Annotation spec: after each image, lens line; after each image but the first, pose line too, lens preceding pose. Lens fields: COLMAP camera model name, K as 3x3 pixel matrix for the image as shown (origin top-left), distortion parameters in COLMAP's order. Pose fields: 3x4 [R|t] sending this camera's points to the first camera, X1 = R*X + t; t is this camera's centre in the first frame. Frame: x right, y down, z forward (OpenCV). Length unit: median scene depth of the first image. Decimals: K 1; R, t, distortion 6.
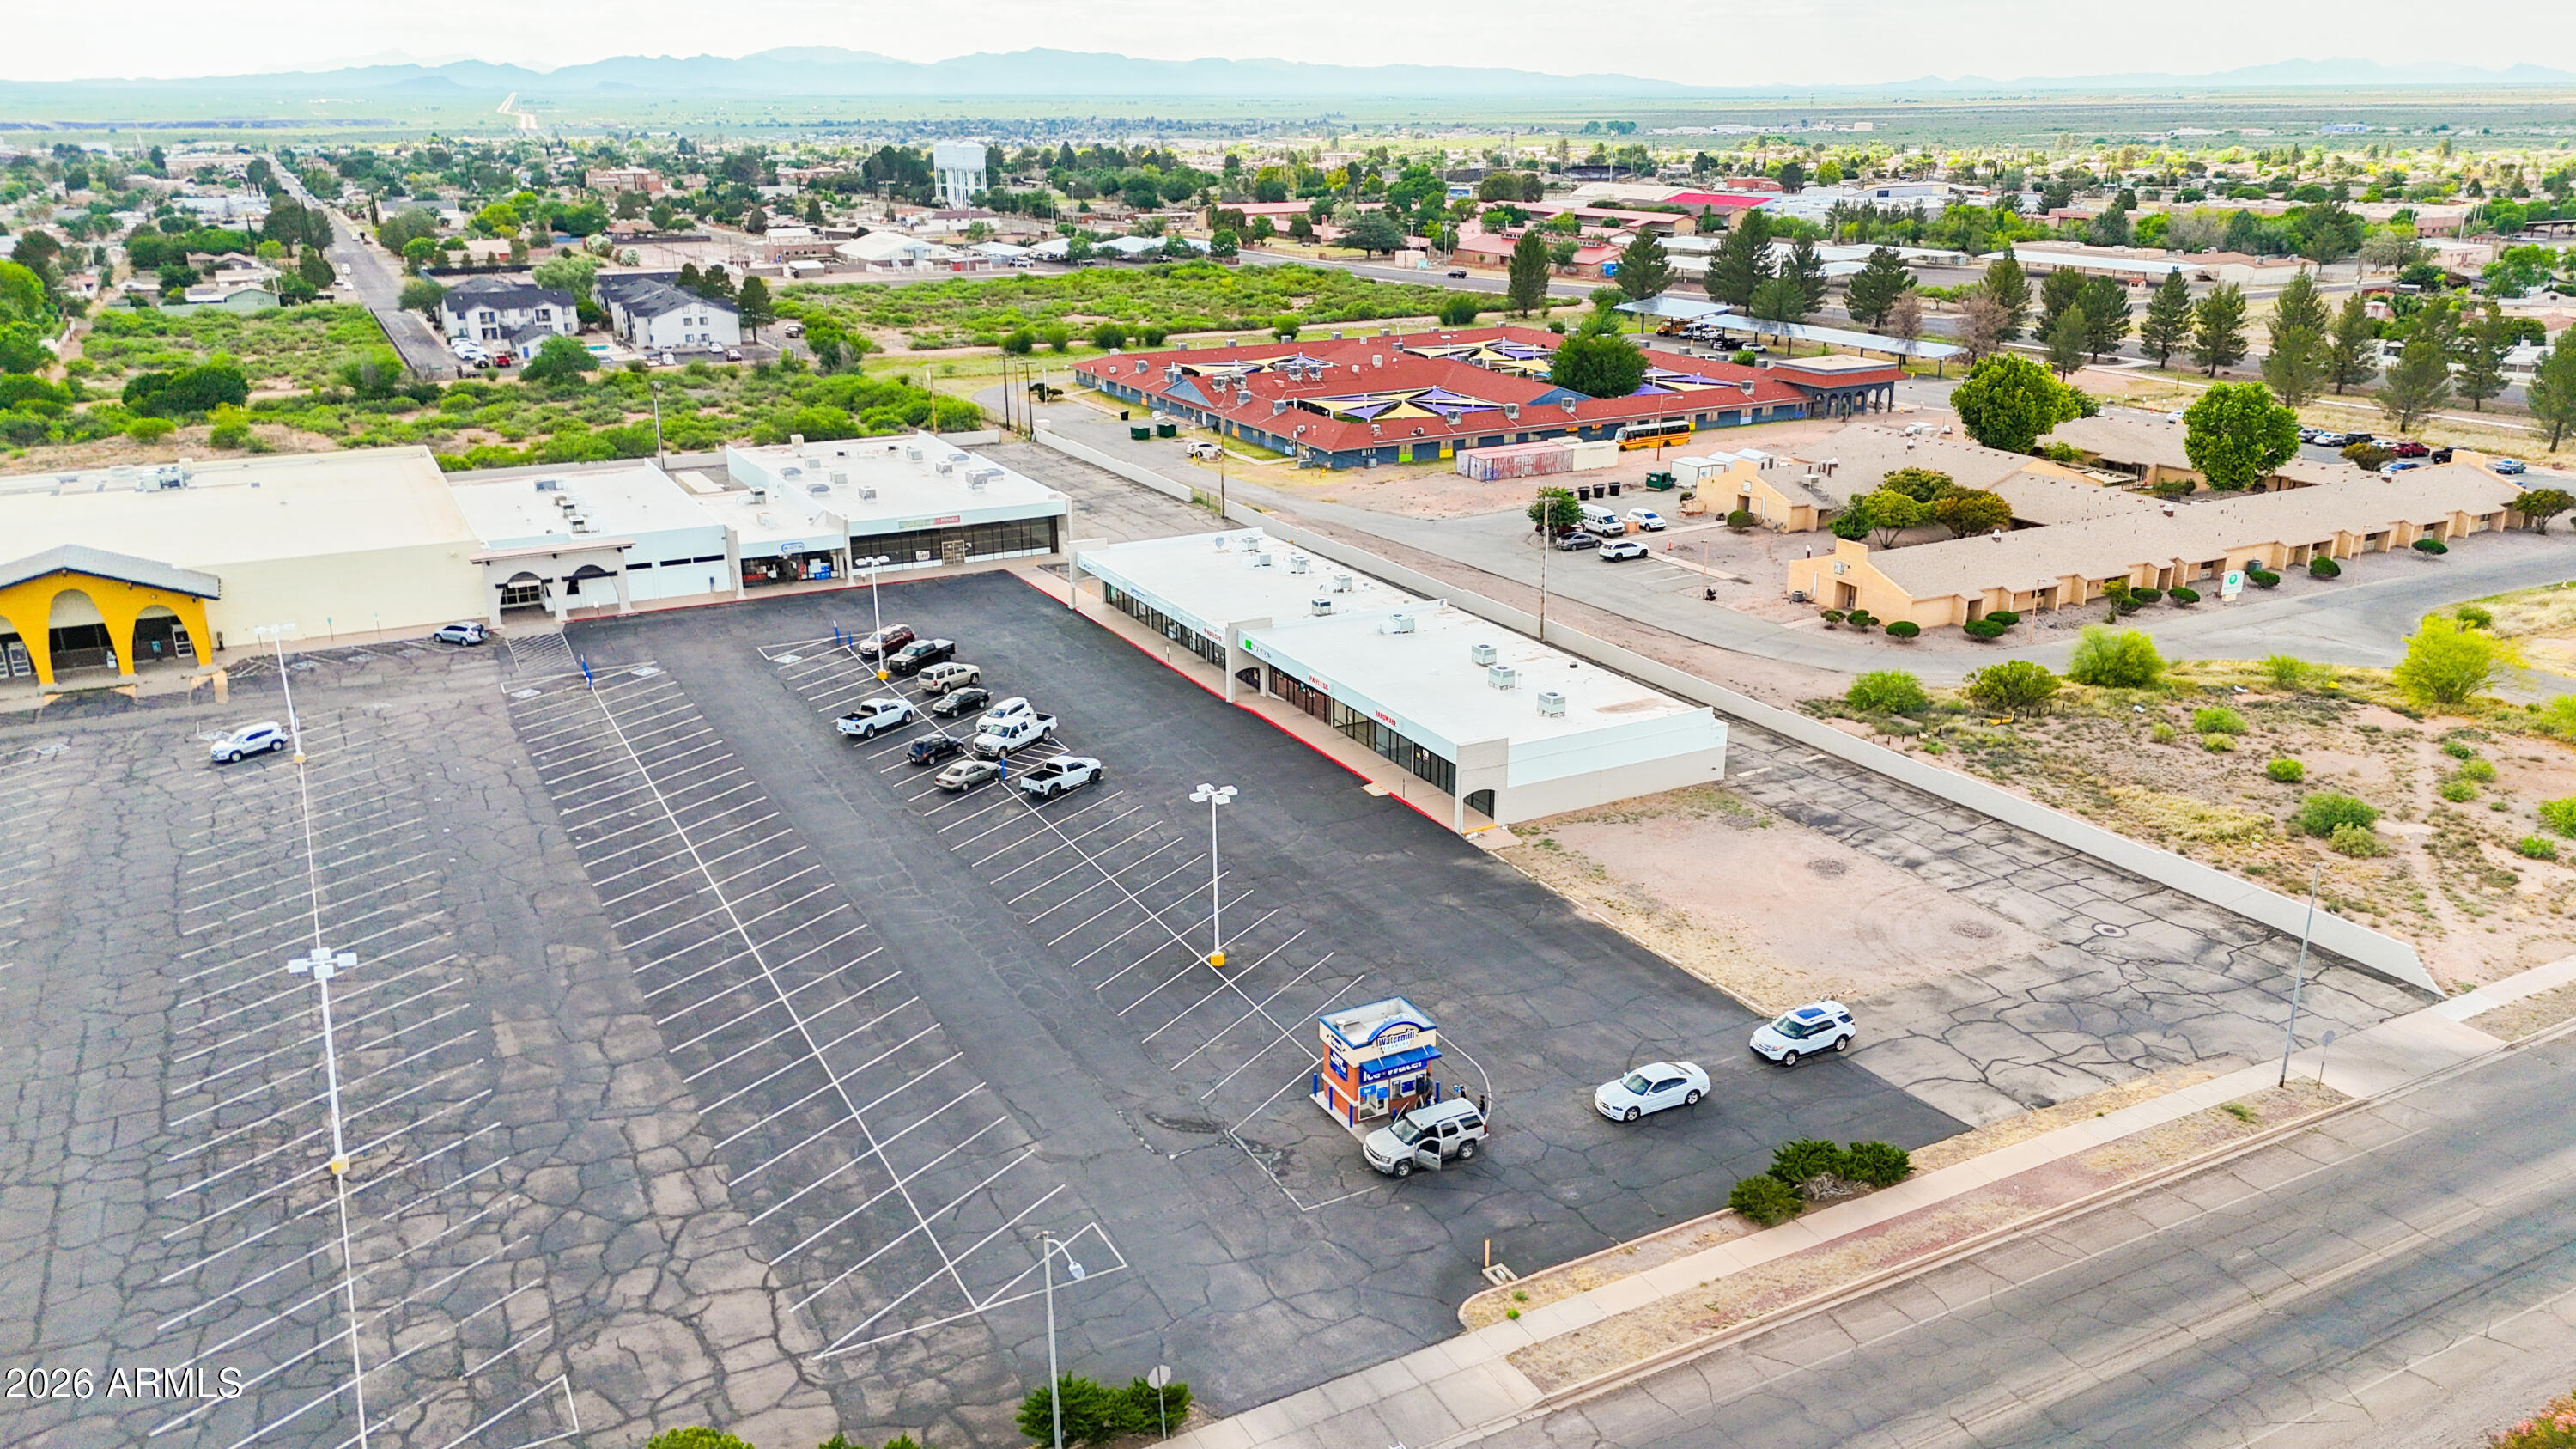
lens RADIAL K [[1897.6, 0, 1296.4], [0, 1897.6, 713.9], [0, 0, 1]] dist [0.066498, -0.058143]
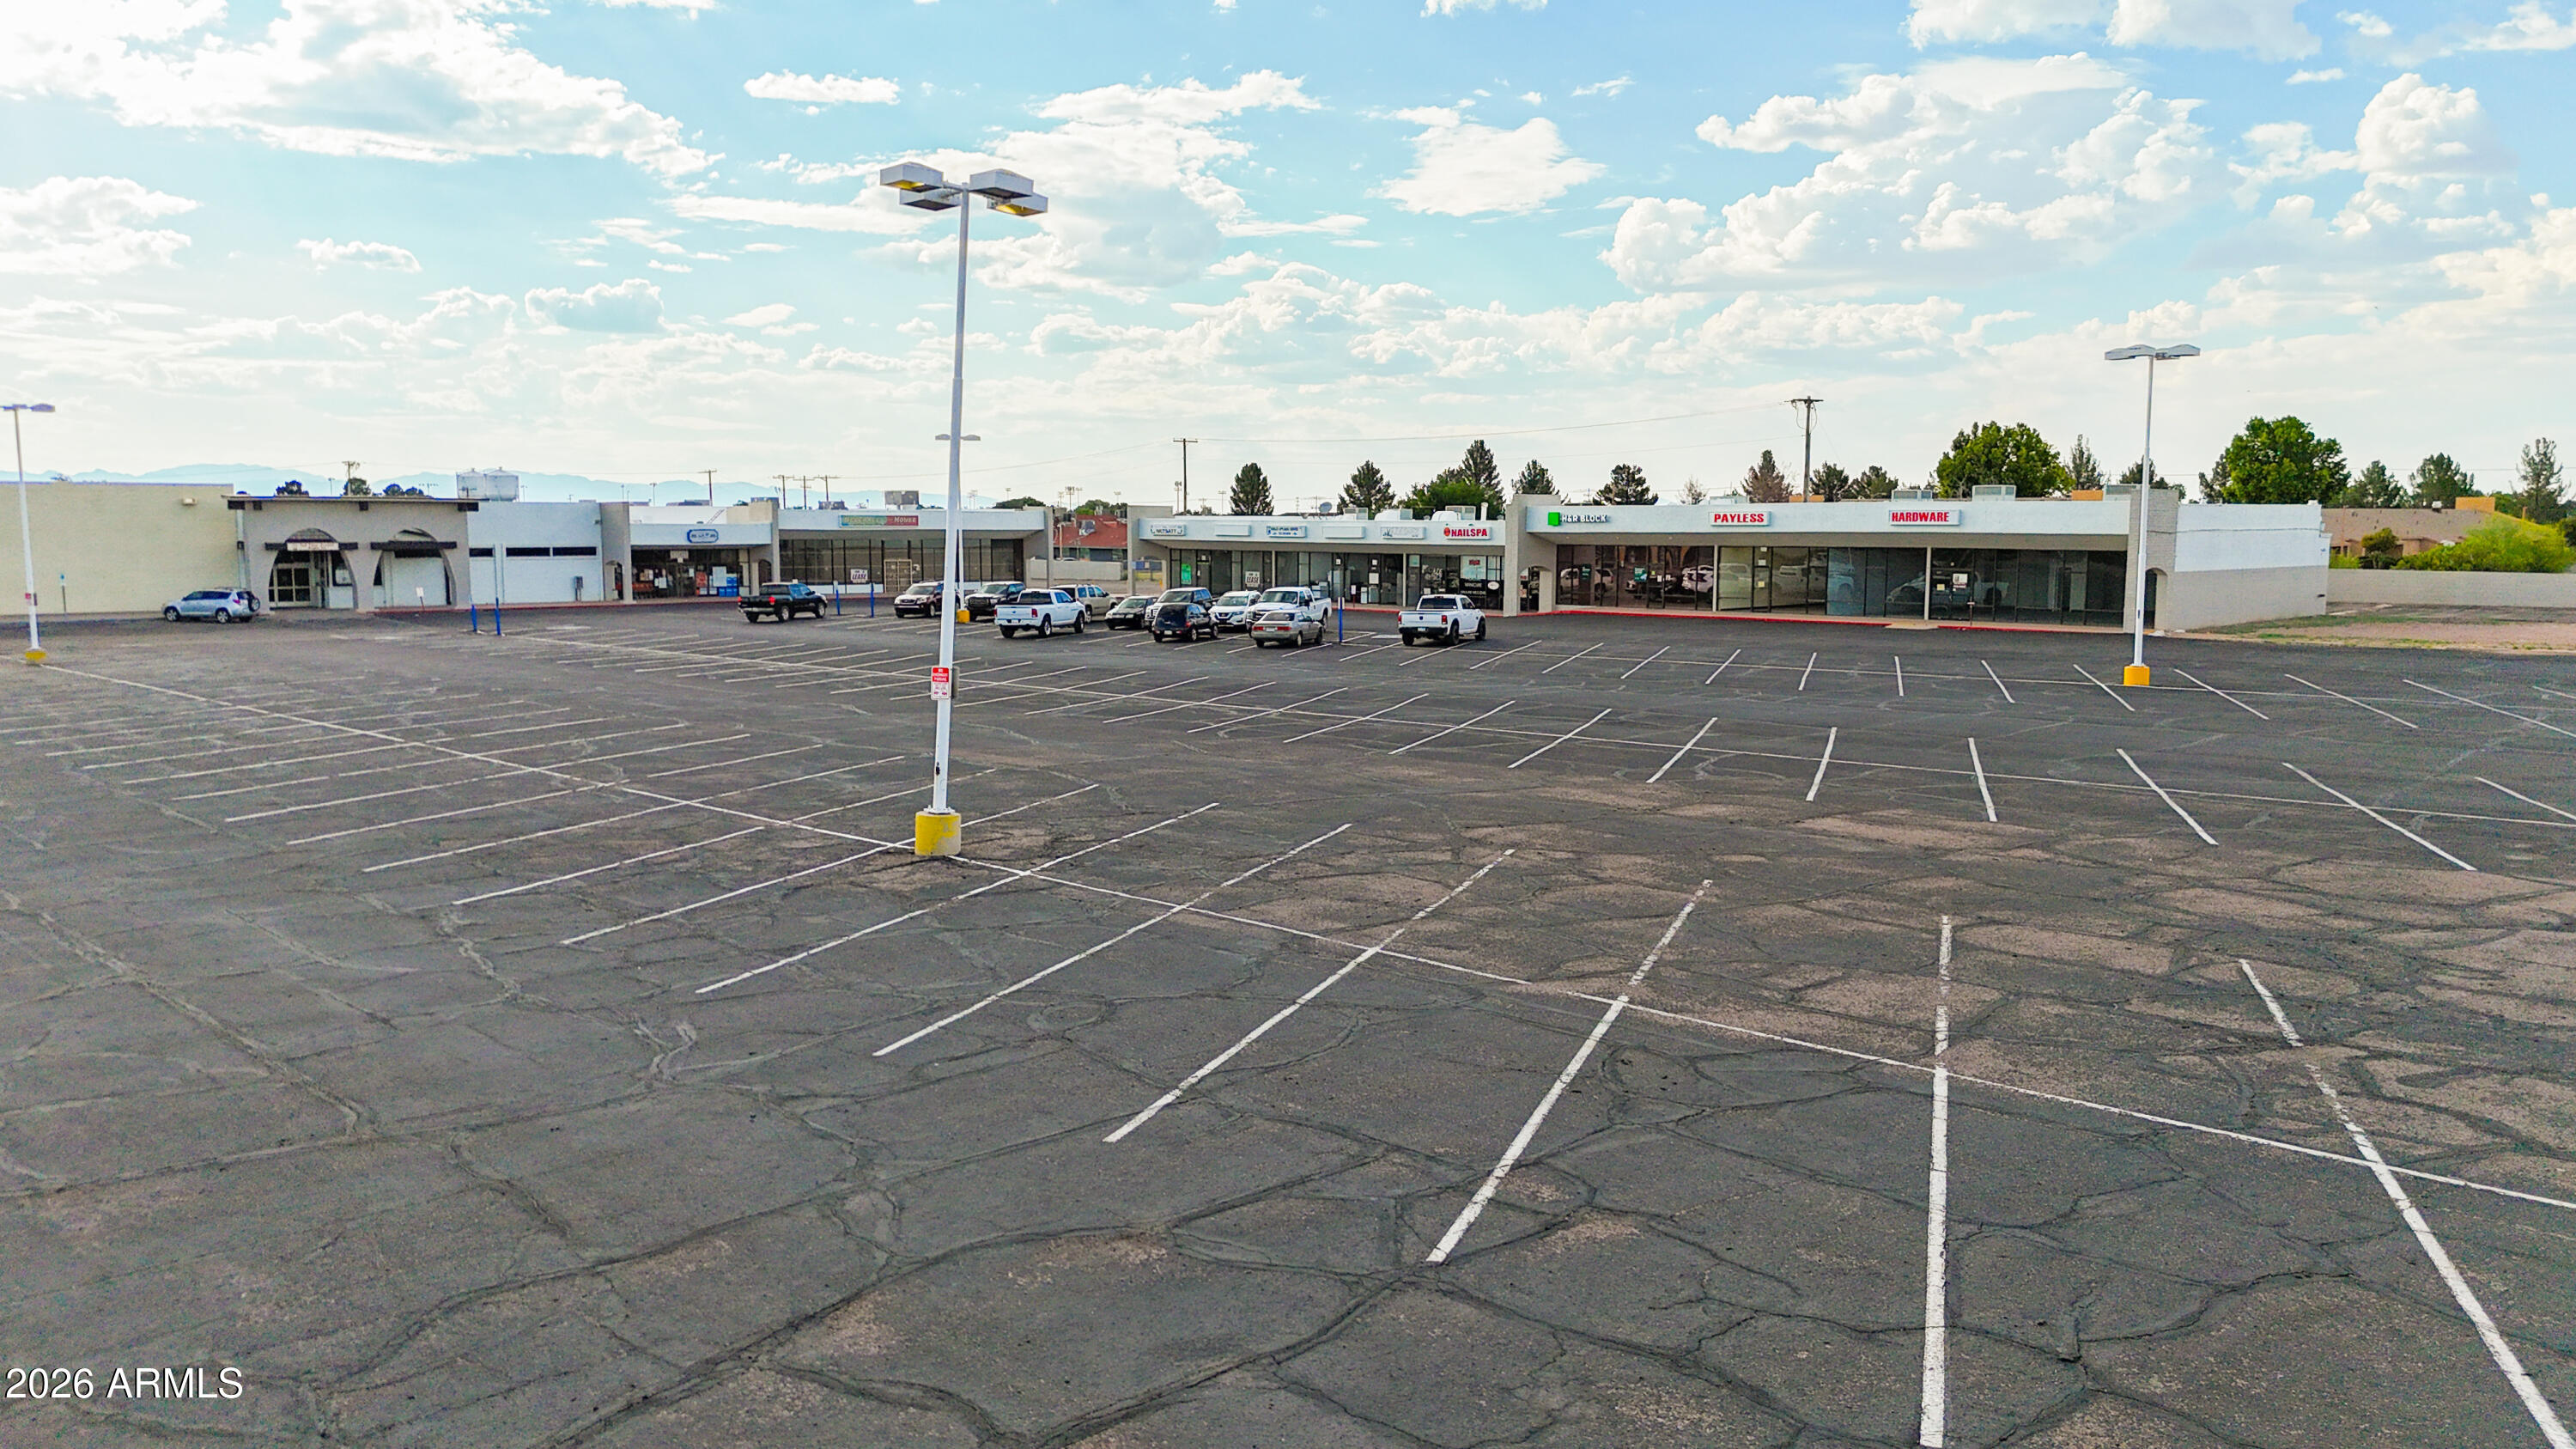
lens RADIAL K [[1897.6, 0, 1291.8], [0, 1897.6, 713.7], [0, 0, 1]] dist [0.066498, -0.058143]
pose [[0.962767, -0.022261, 0.269415, -0.273907], [0.078546, 0.976644, -0.199992, 0.146996], [-0.258670, 0.213707, 0.942029, 0.335659]]
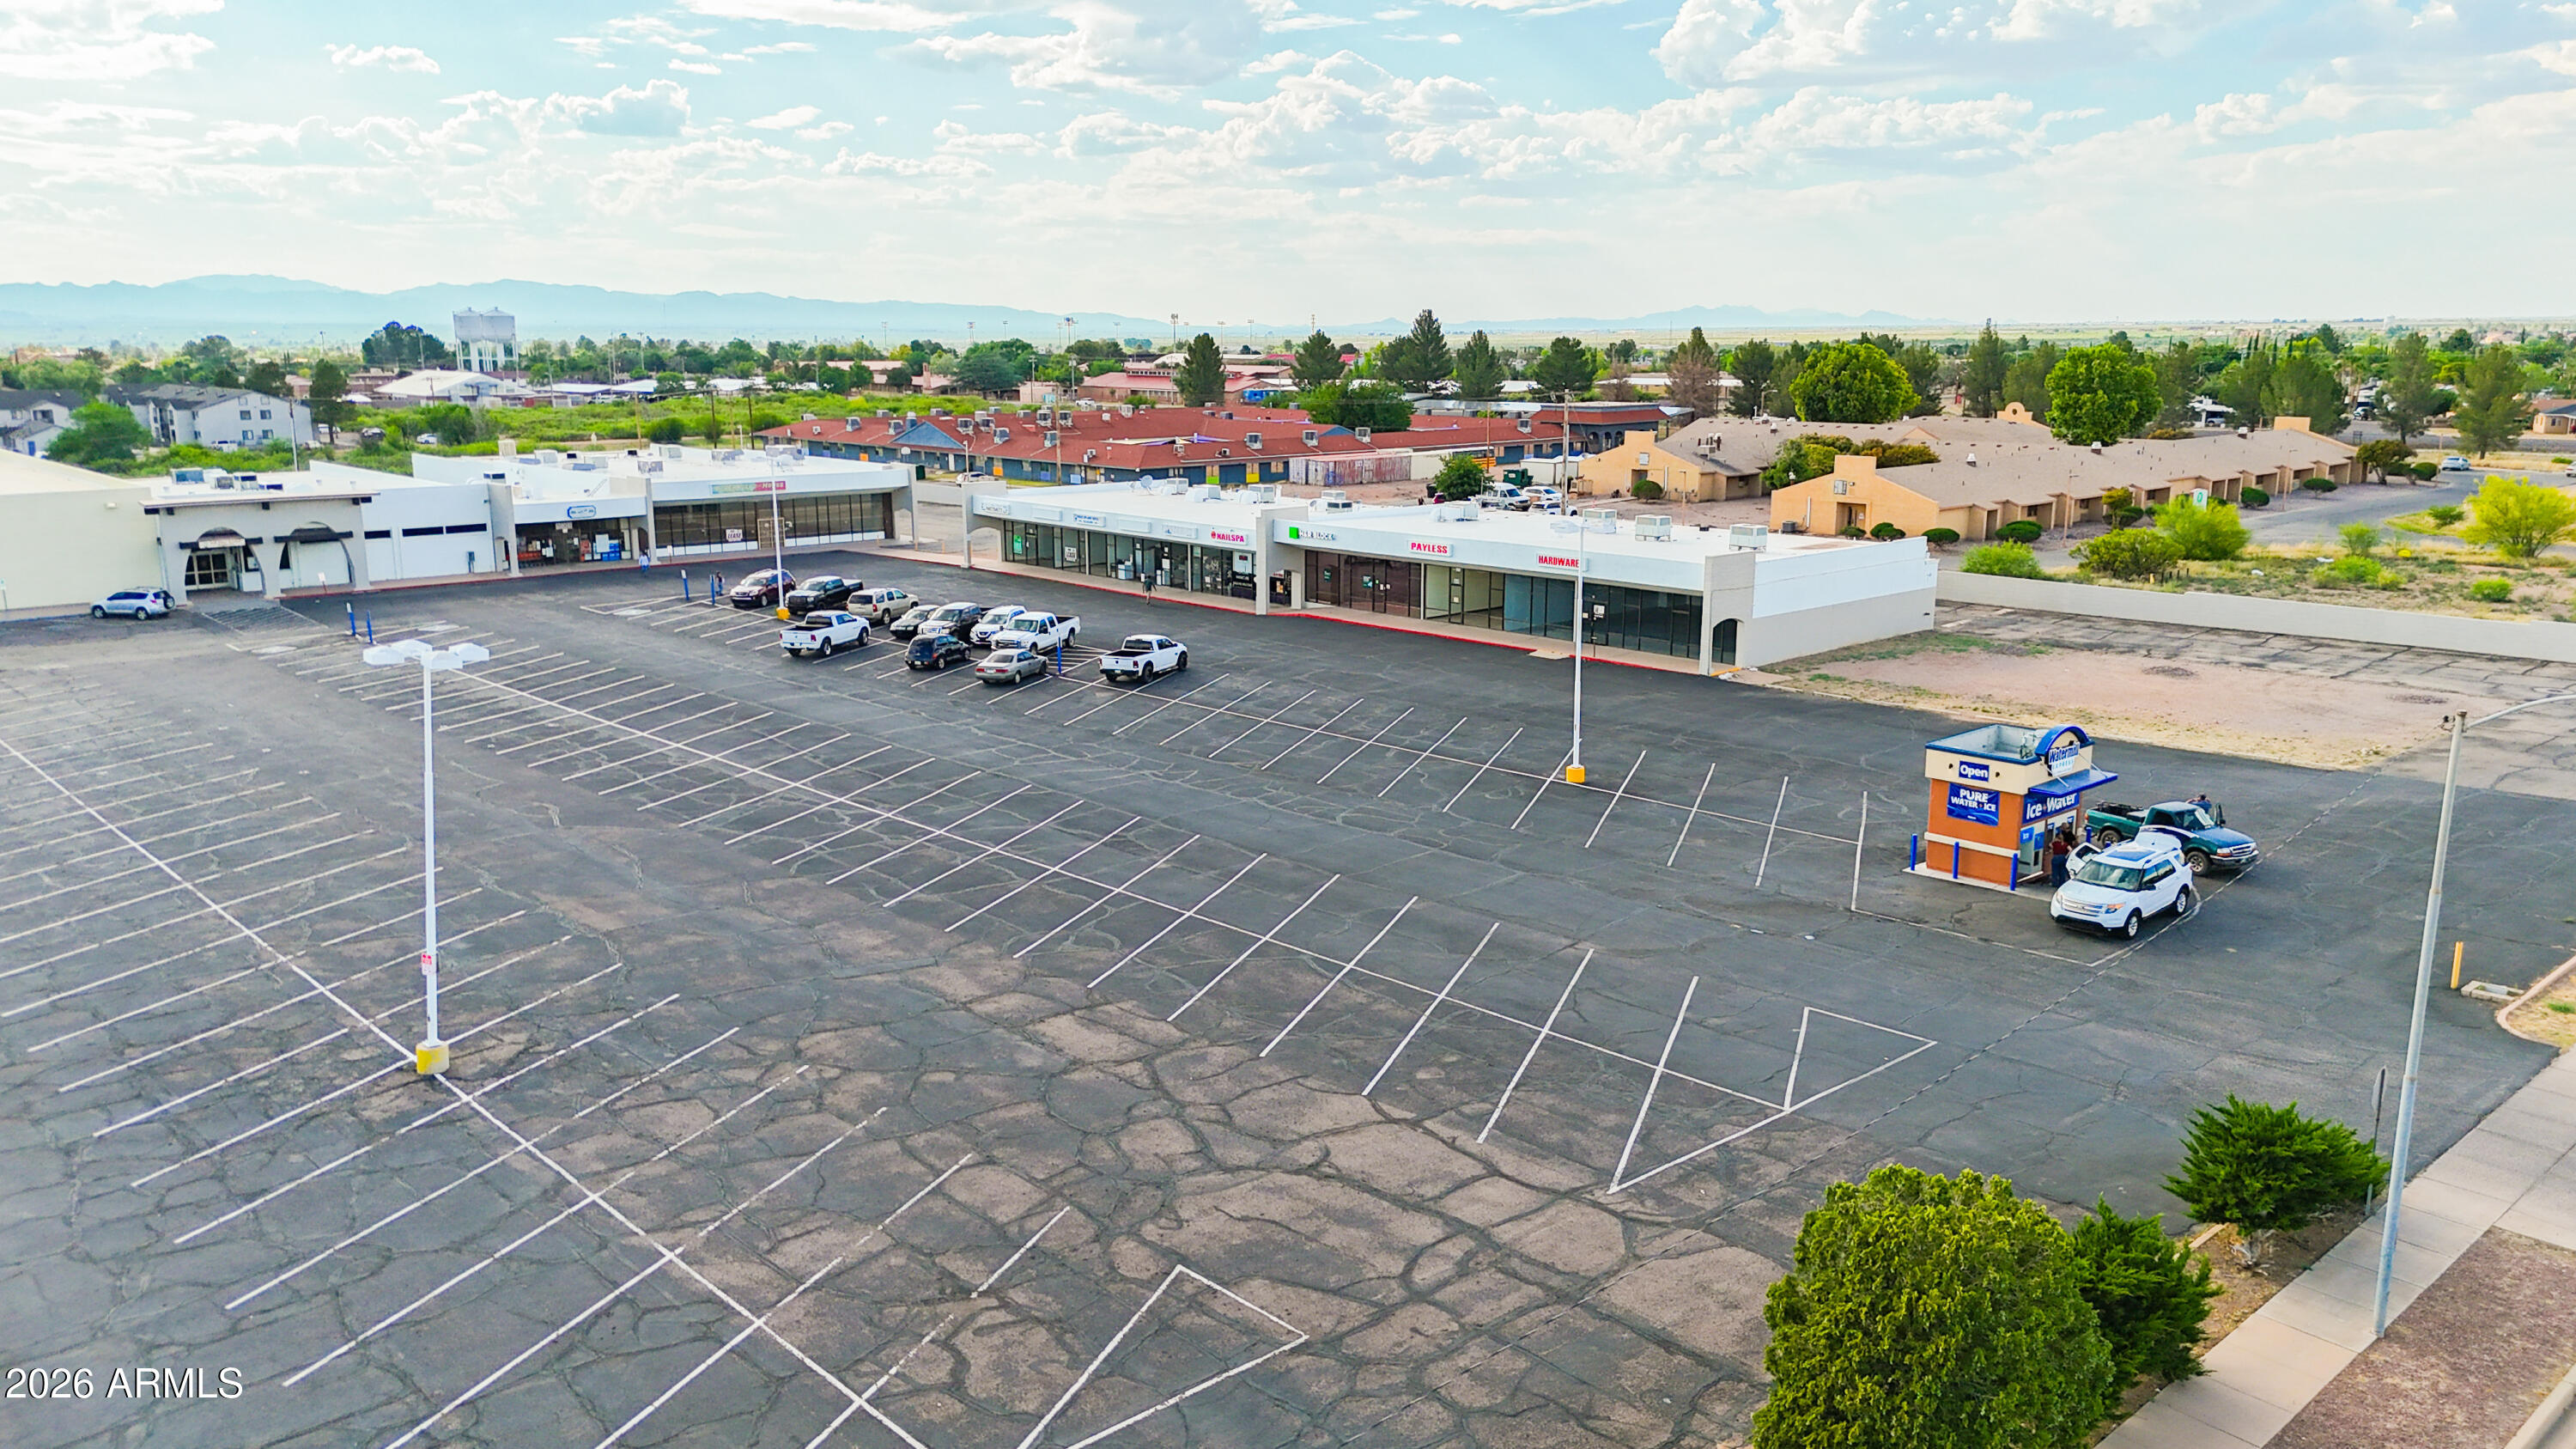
lens RADIAL K [[1897.6, 0, 1289.9], [0, 1897.6, 725.4], [0, 0, 1]] dist [0.066498, -0.058143]
pose [[0.968275, -0.048649, 0.245104, -0.200559], [0.075155, 0.992148, -0.099972, 0.109433], [-0.238316, 0.115221, 0.964329, 0.211432]]
